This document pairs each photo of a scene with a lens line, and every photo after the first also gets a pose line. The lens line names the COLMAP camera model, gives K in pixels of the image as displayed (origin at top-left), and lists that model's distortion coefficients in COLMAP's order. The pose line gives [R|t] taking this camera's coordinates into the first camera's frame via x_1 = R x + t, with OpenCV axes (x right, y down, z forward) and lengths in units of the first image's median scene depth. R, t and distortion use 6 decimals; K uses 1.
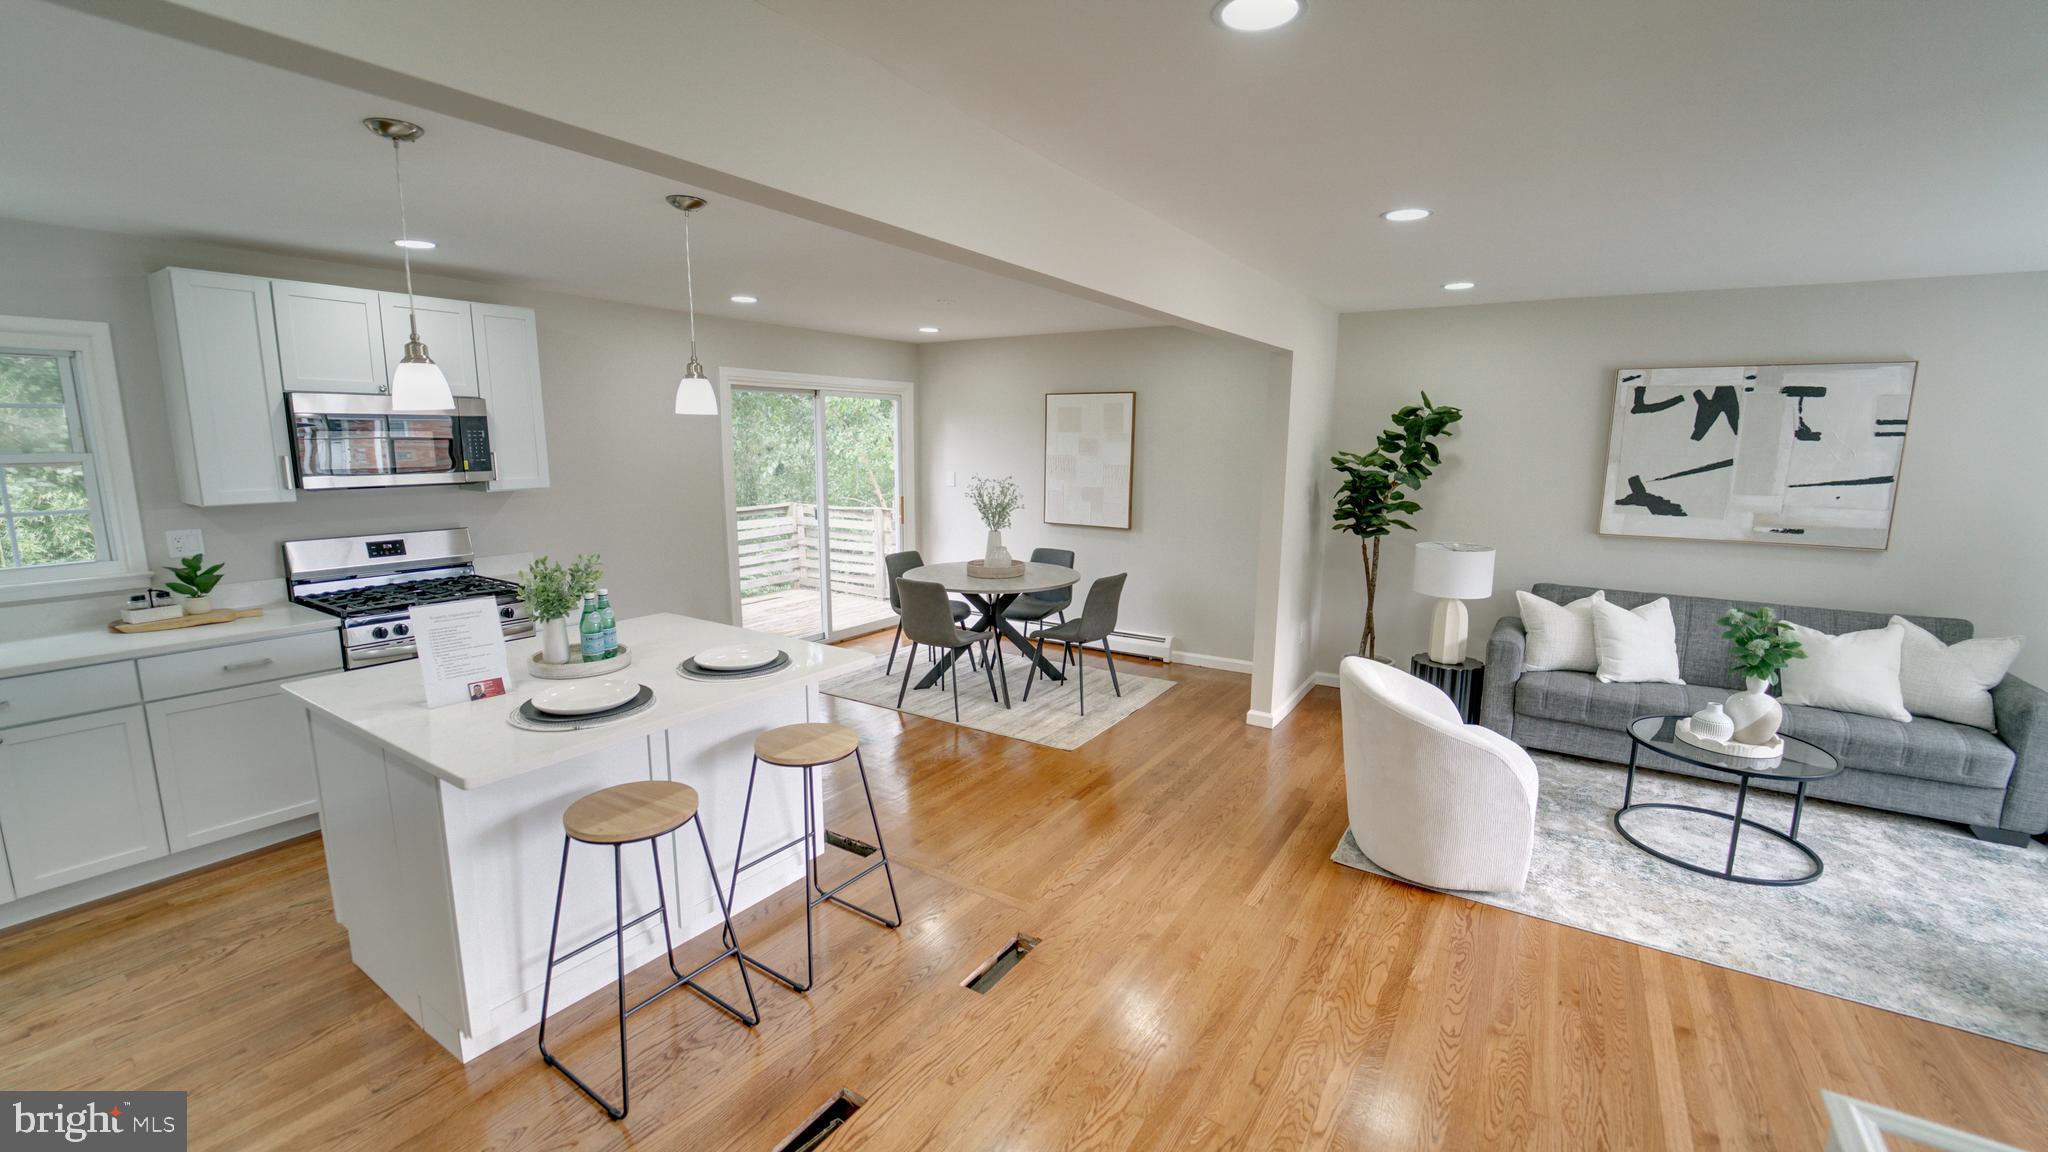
lens RADIAL K [[831.9, 0, 1028.7], [0, 831.9, 577.7], [0, 0, 1]] dist [-0.022663, 0.000010]
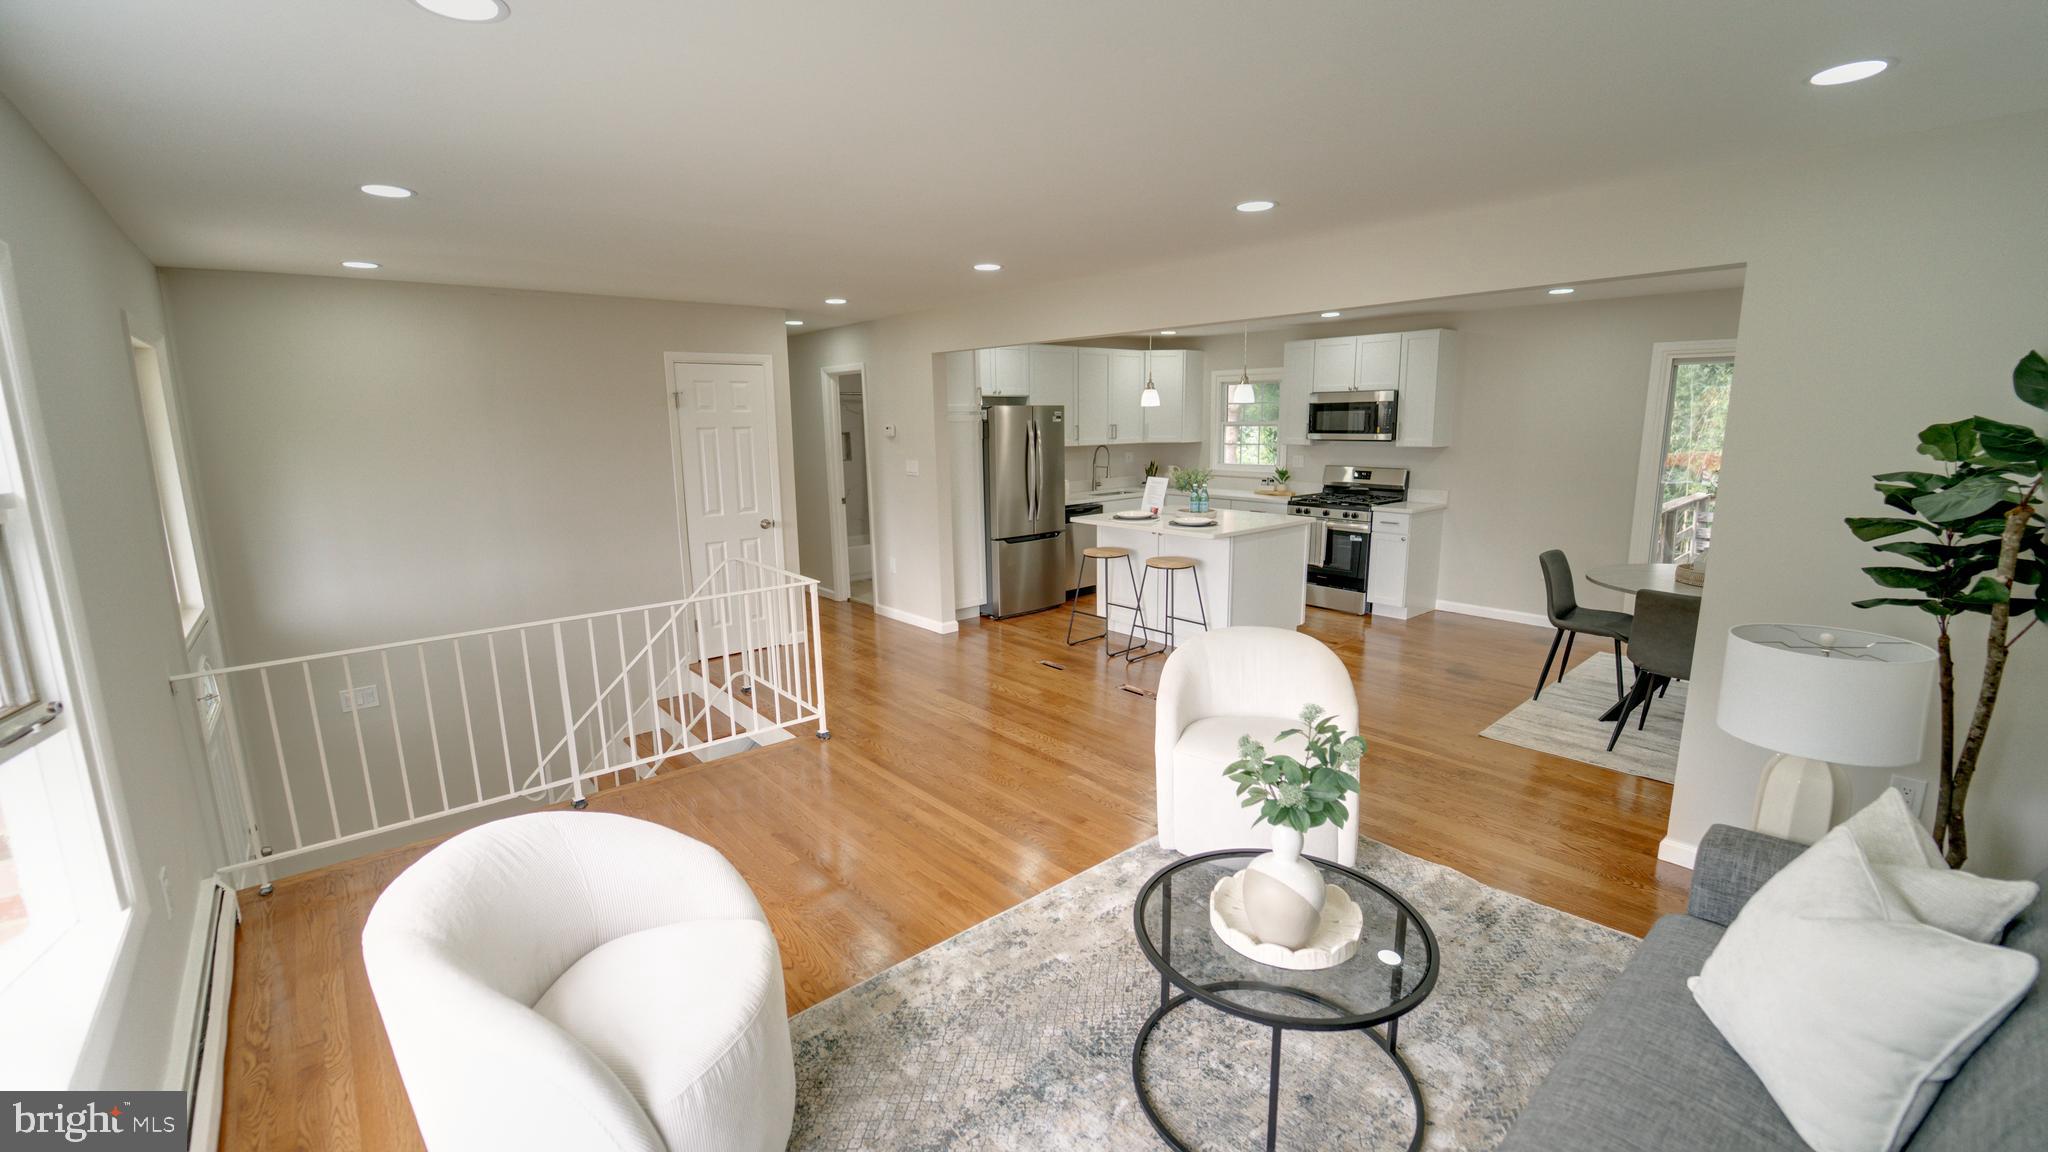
lens RADIAL K [[831.9, 0, 1028.7], [0, 831.9, 577.7], [0, 0, 1]] dist [-0.022663, 0.000010]
pose [[-0.279040, 0.177882, -0.943660, 1.134398], [-0.148781, 0.962819, 0.225488, -0.113370], [0.948684, 0.203319, -0.242200, 0.738835]]
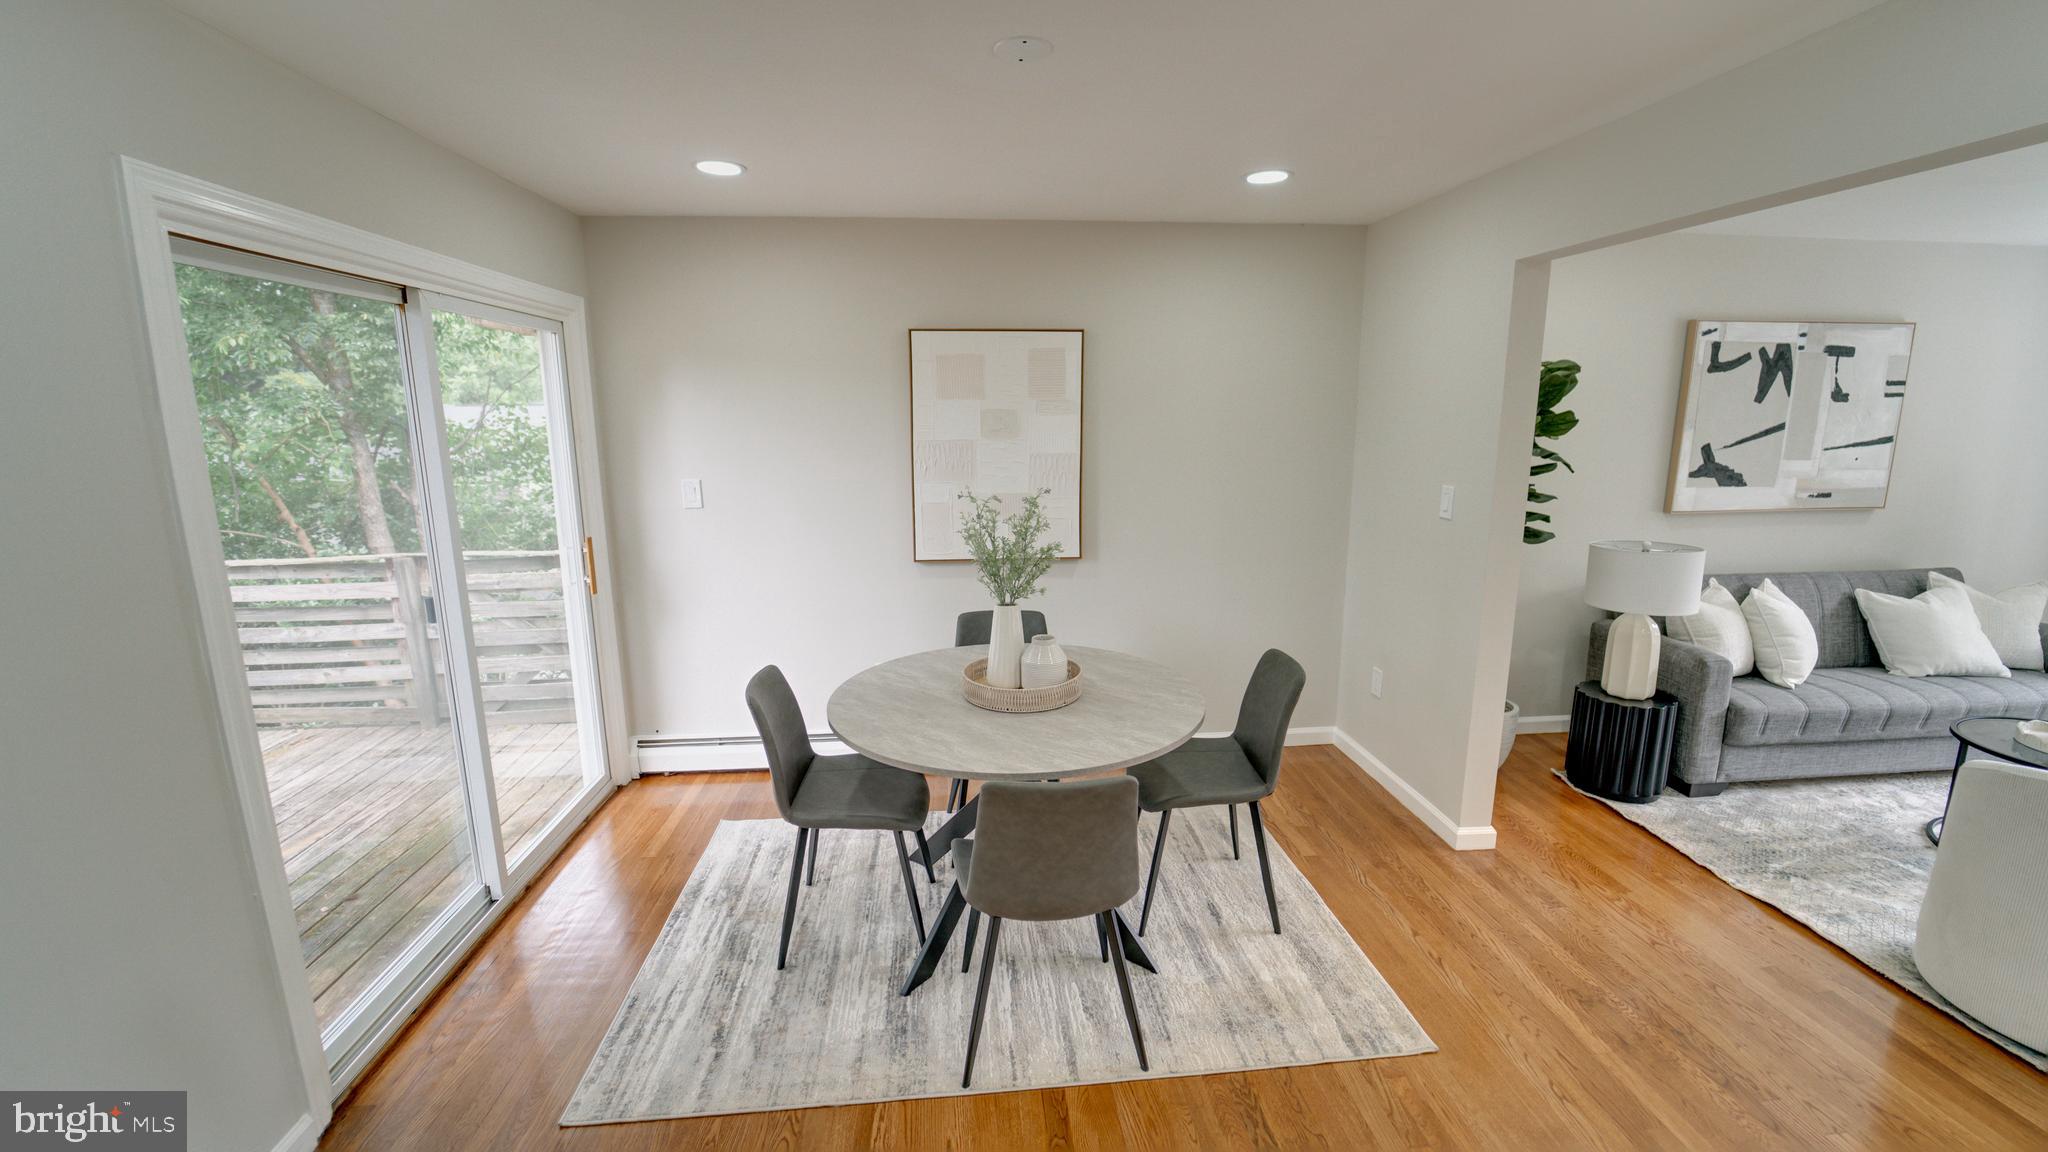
lens RADIAL K [[831.9, 0, 1028.7], [0, 831.9, 577.7], [0, 0, 1]] dist [-0.022663, 0.000010]
pose [[0.785940, -0.130382, 0.604400, -0.413429], [0.114629, 0.991294, 0.064784, -0.131108], [-0.607584, 0.018366, 0.794043, 0.803082]]
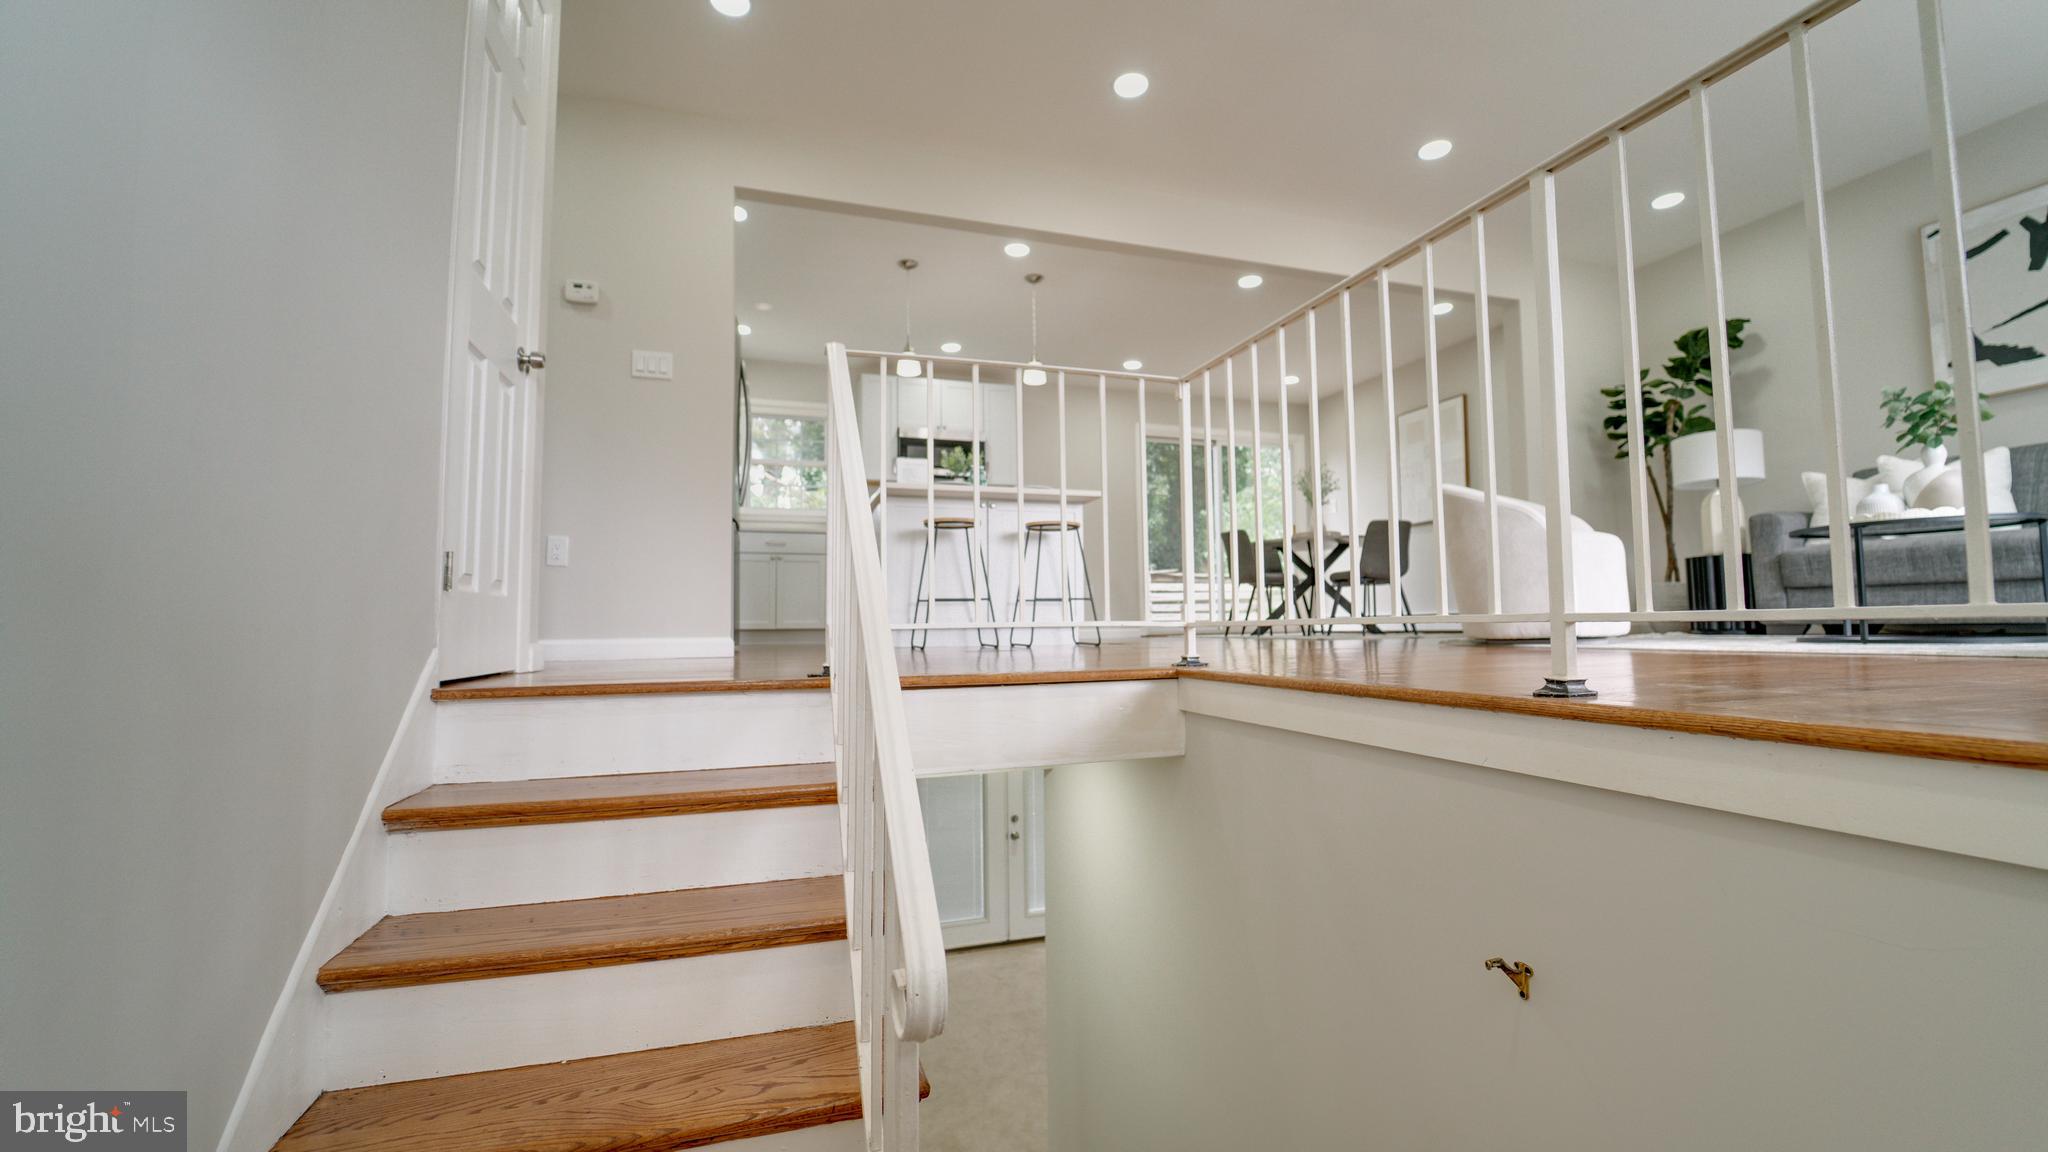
lens RADIAL K [[826.6, 0, 1026.5], [0, 826.6, 581.0], [0, 0, 1]] dist [-0.023957, 0.000684]
pose [[0.771539, -0.050419, -0.634180, 0.526583], [-0.089437, 0.978358, -0.186591, 0.417812], [0.629863, 0.200682, 0.750333, -0.240571]]
